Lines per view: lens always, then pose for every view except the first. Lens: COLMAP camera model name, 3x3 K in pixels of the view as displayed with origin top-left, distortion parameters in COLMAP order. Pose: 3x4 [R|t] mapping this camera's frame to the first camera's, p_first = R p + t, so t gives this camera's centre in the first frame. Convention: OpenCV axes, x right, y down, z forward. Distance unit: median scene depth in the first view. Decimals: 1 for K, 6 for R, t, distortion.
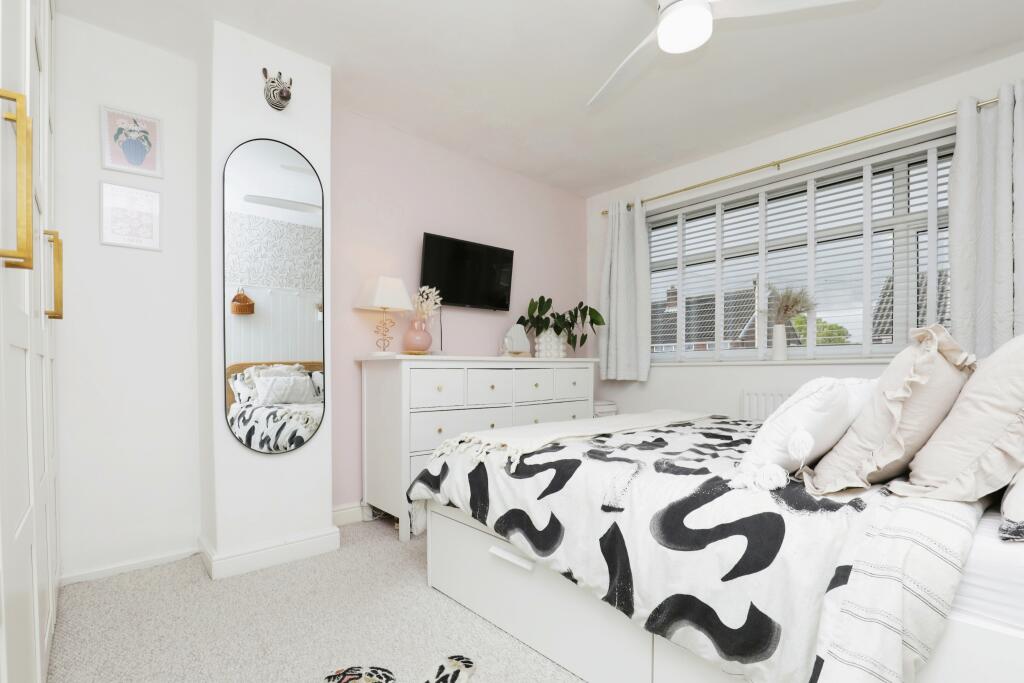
lens RADIAL K [[476.0, 0, 508.3], [0, 476.0, 372.5], [0, 0, 1]] dist [-0.003500, -0.000581]
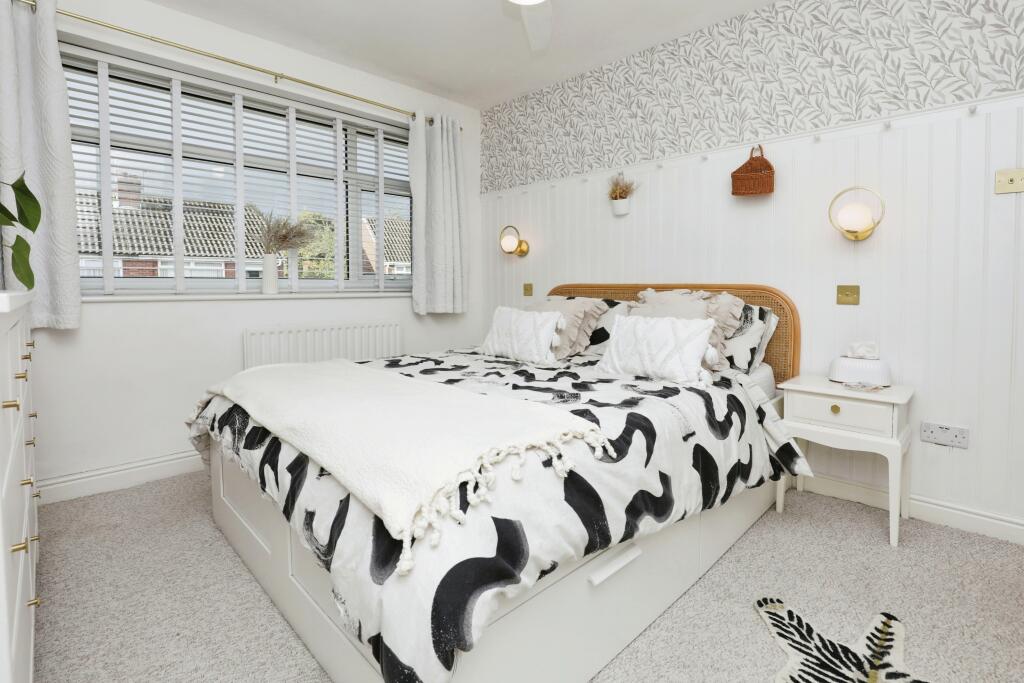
lens RADIAL K [[477.9, 0, 506.2], [0, 477.9, 311.6], [0, 0, 1]] dist [-0.001997, -0.000265]
pose [[-0.026780, -0.048228, 0.998477, -0.377423], [0.009165, 0.998782, 0.048489, -0.032318], [-0.999599, 0.010450, -0.026305, 0.600946]]
